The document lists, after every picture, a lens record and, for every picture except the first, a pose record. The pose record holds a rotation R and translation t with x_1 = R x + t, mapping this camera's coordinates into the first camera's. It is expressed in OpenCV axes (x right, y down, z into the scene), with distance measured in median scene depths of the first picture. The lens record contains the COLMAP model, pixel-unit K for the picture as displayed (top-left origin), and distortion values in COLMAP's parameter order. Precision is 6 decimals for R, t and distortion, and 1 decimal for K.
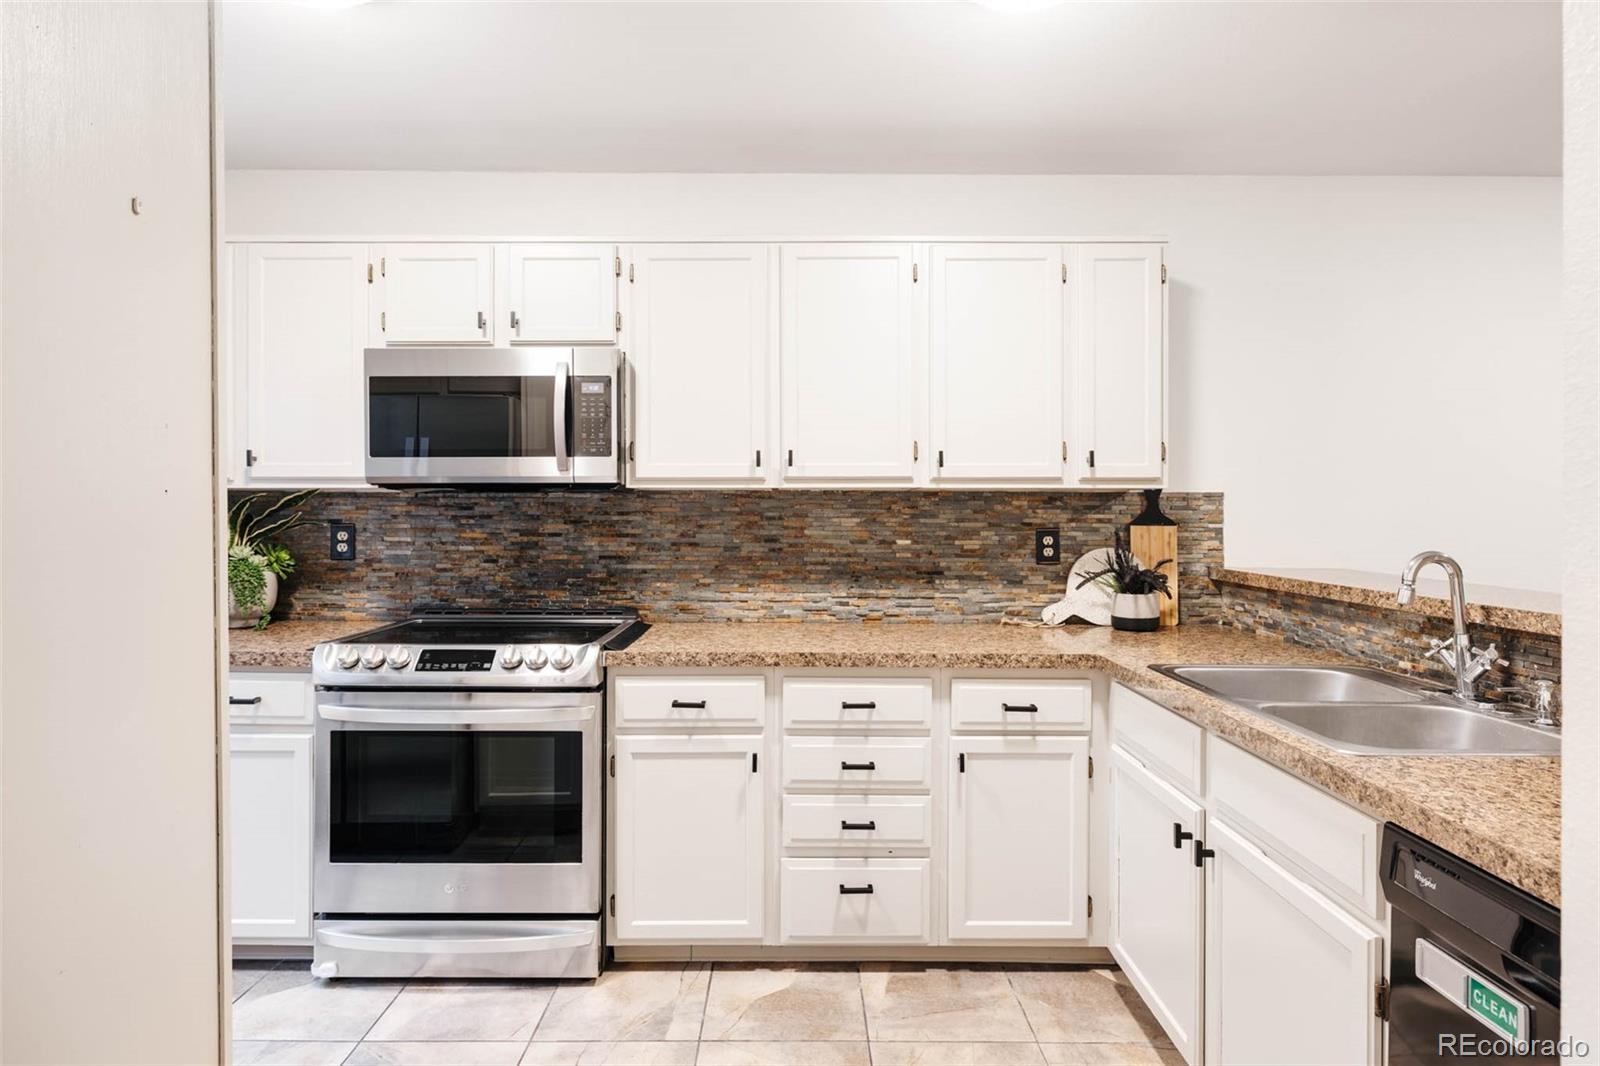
lens RADIAL K [[902.6, 0, 793.9], [0, 902.6, 514.8], [0, 0, 1]] dist [0.004191, 0.002272]
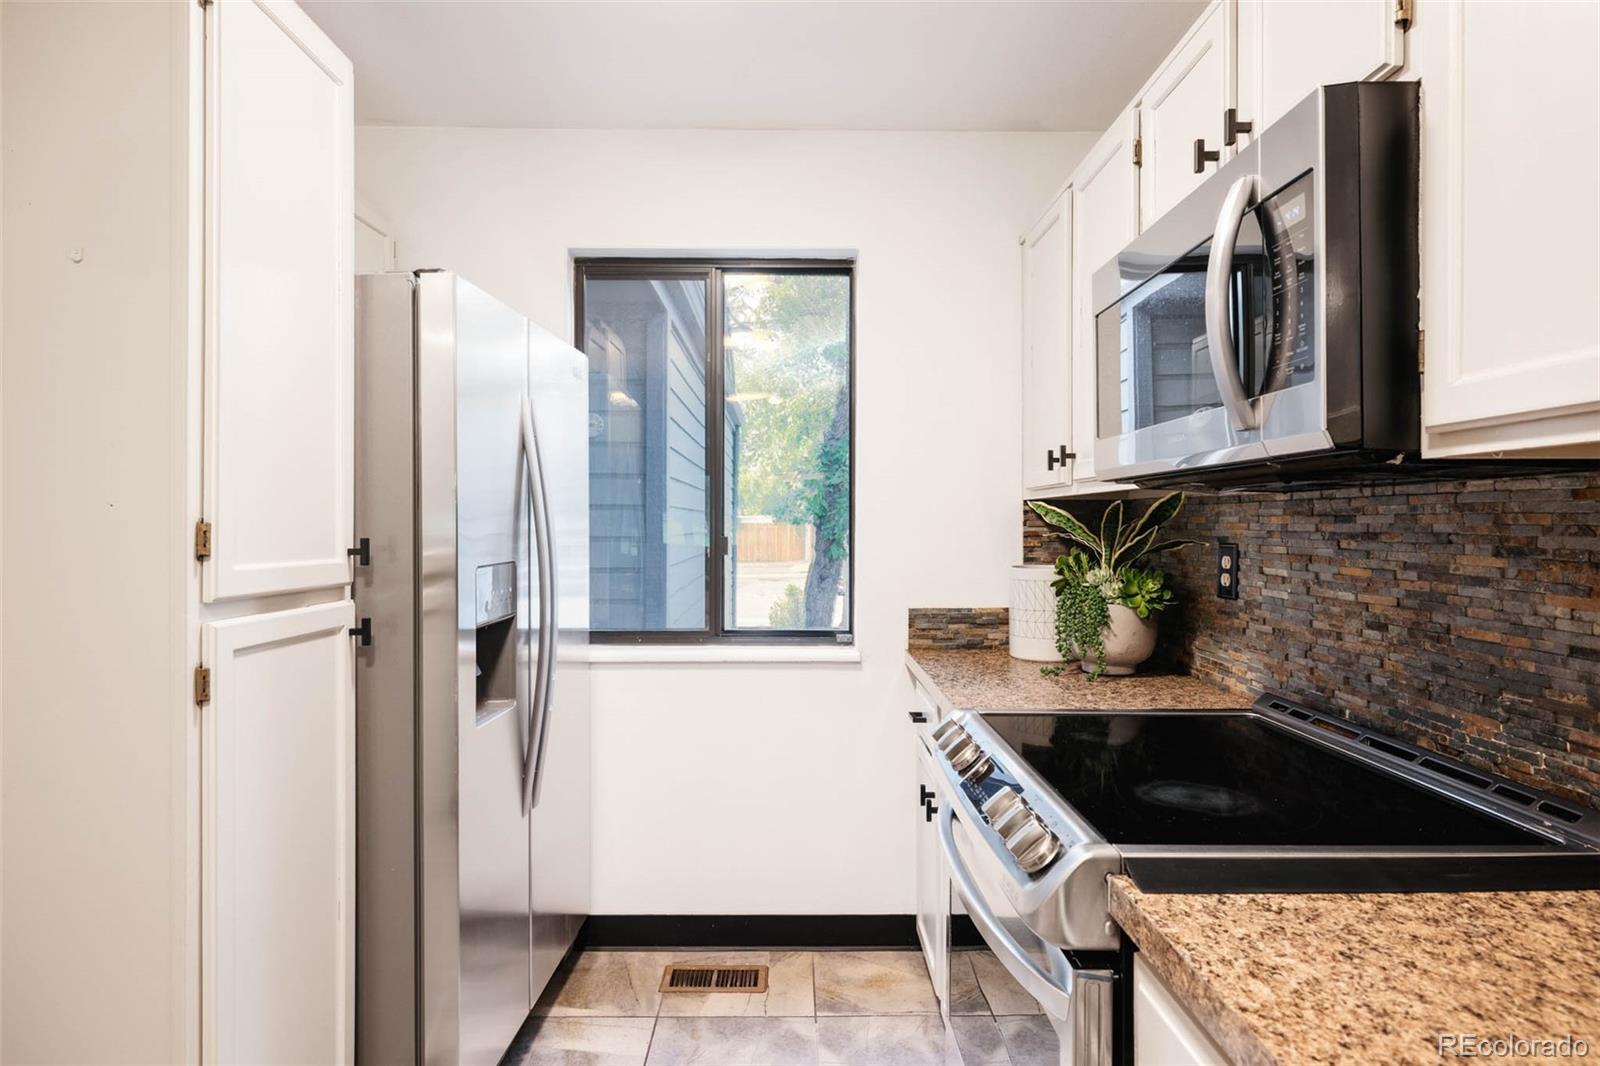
lens RADIAL K [[902.6, 0, 800.9], [0, 902.6, 522.1], [0, 0, 1]] dist [0.004191, 0.002272]
pose [[0.007808, -0.001658, -0.999968, 0.152333], [-0.008273, 0.999964, -0.001723, -0.001884], [0.999935, 0.008286, 0.007794, 0.683807]]
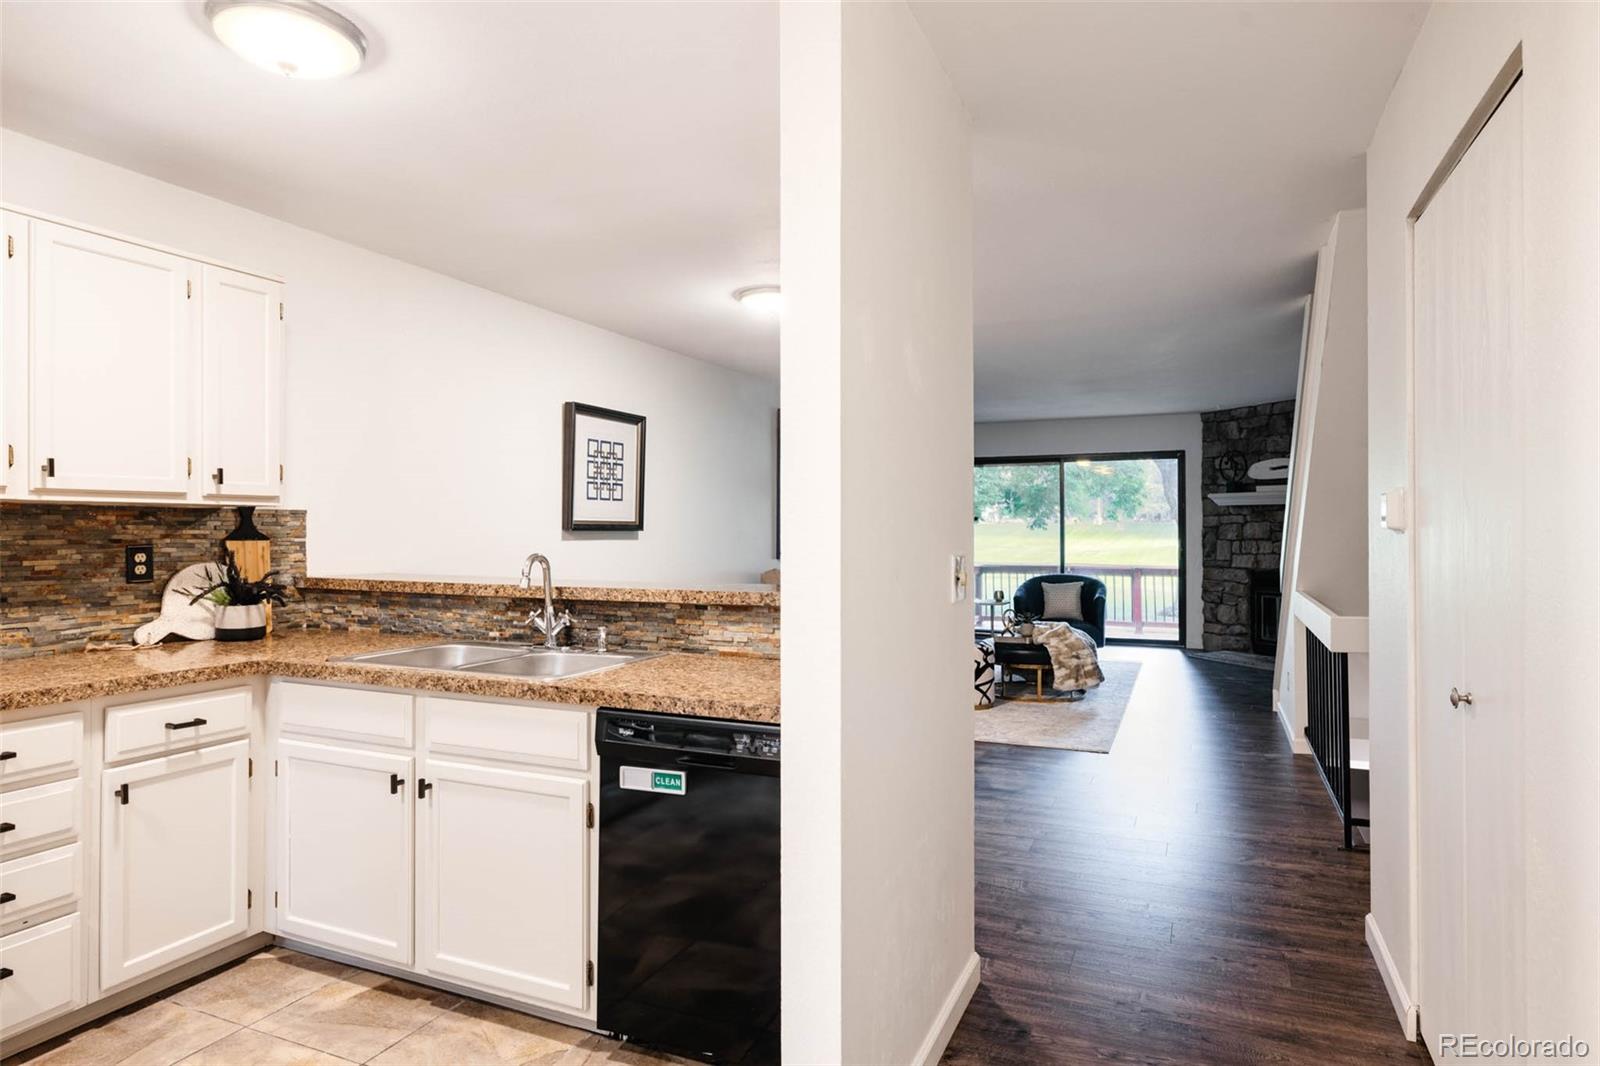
lens RADIAL K [[902.6, 0, 776.3], [0, 902.6, 521.9], [0, 0, 1]] dist [0.004191, 0.002272]
pose [[0.436769, 0.005118, 0.899559, -0.284812], [0.003159, 0.999969, -0.007224, -0.000195], [-0.899568, 0.005997, 0.436739, -0.019796]]
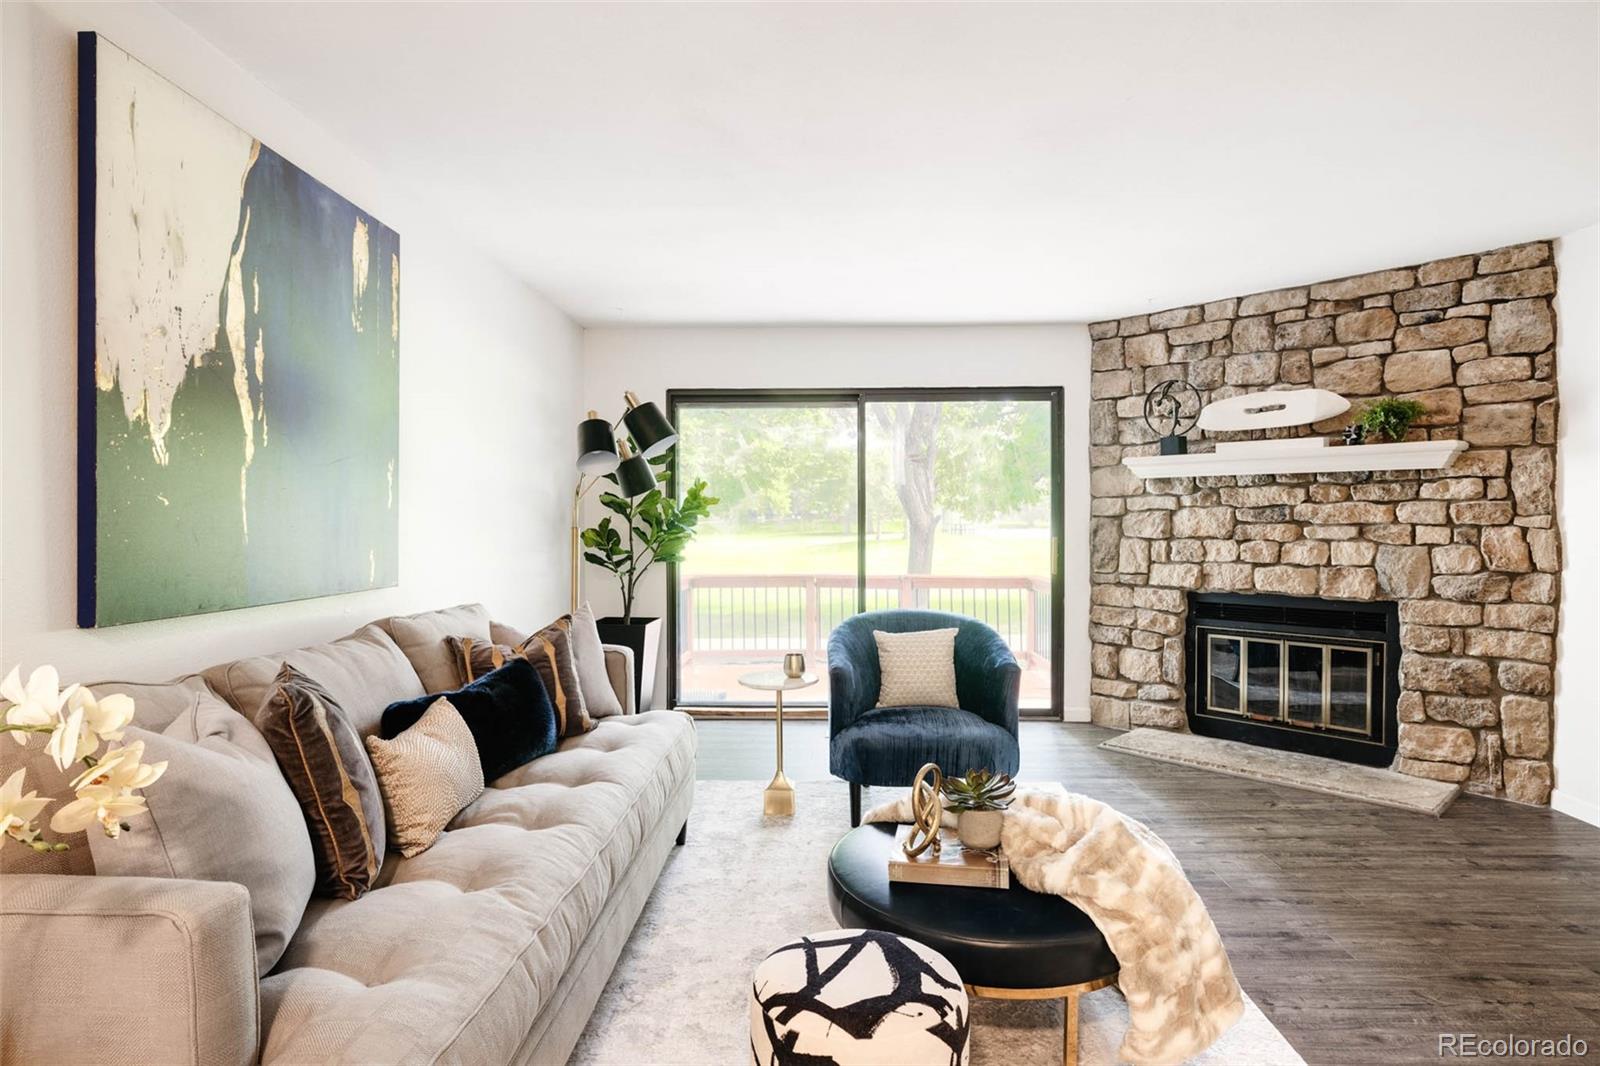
lens RADIAL K [[843.8, 0, 802.5], [0, 843.8, 541.3], [0, 0, 1]] dist [-0.021156, 0.004500]
pose [[0.038420, -0.019388, 0.999074, 1.304335], [0.004358, 0.999806, 0.019234, 0.012755], [-0.999252, 0.003615, 0.038497, 0.502922]]
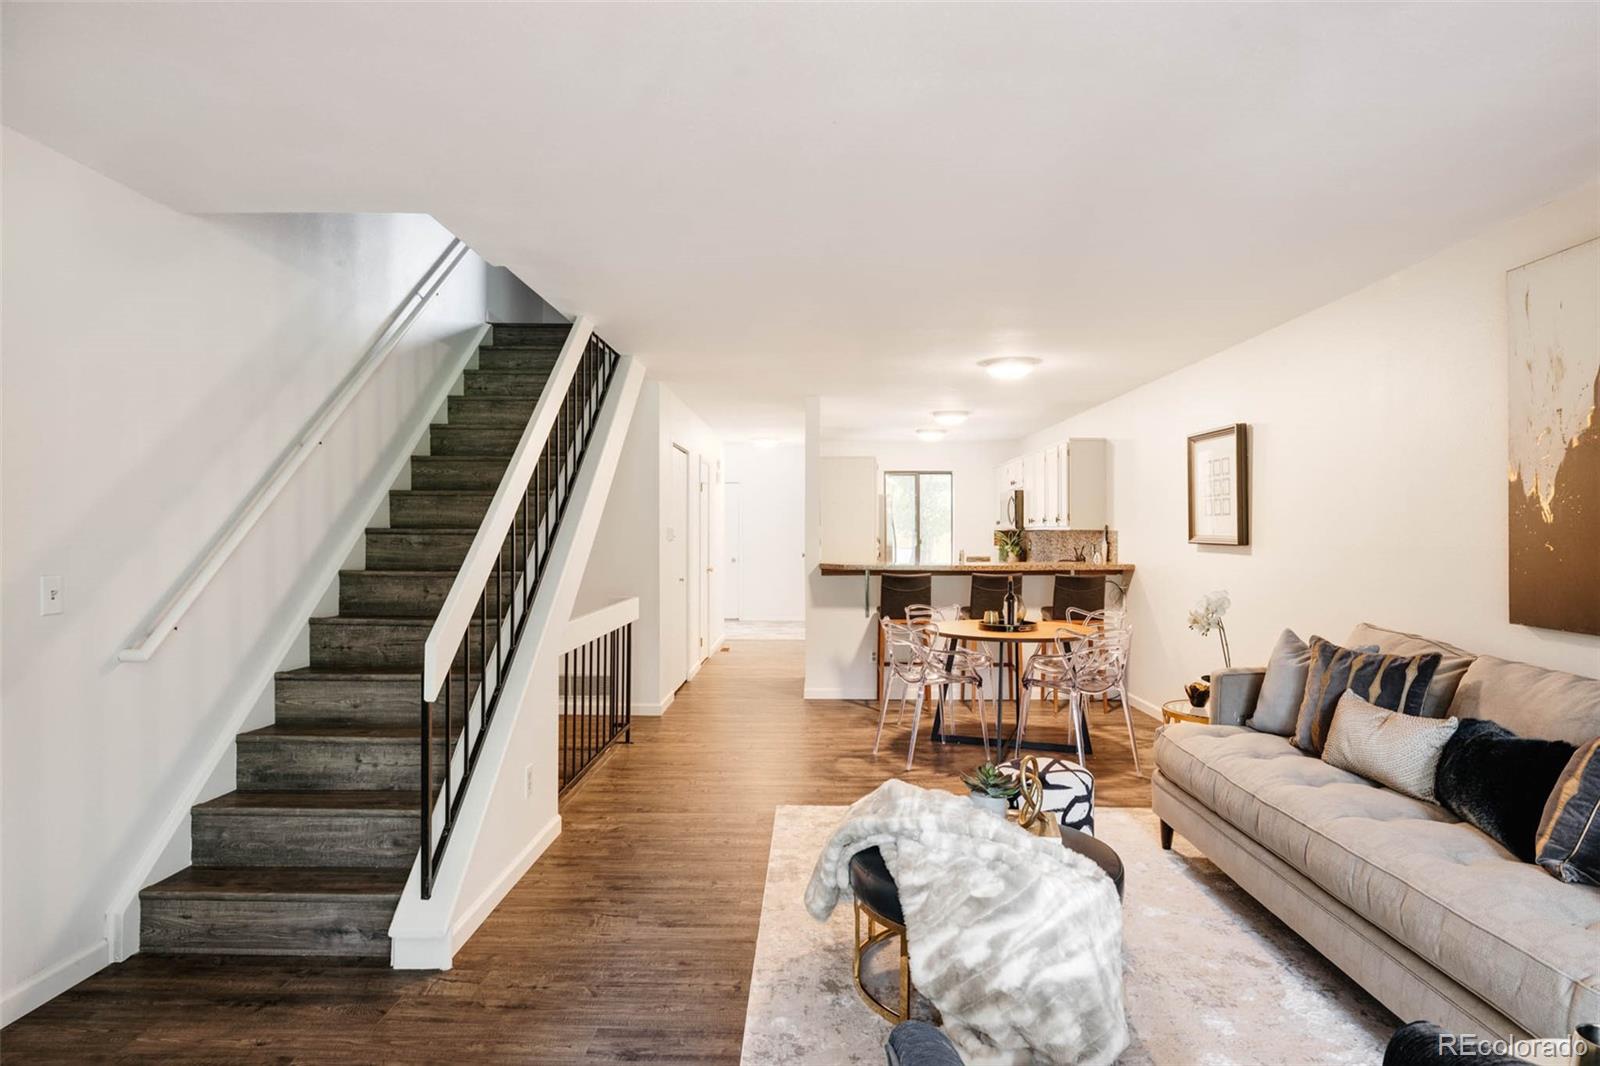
lens RADIAL K [[902.6, 0, 815.2], [0, 902.6, 529.3], [0, 0, 1]] dist [0.004191, 0.002272]
pose [[-0.011718, -0.001429, -0.999930, 2.835758], [-0.002886, 0.999995, -0.001396, -0.022132], [0.999927, 0.002870, -0.011723, 0.231173]]
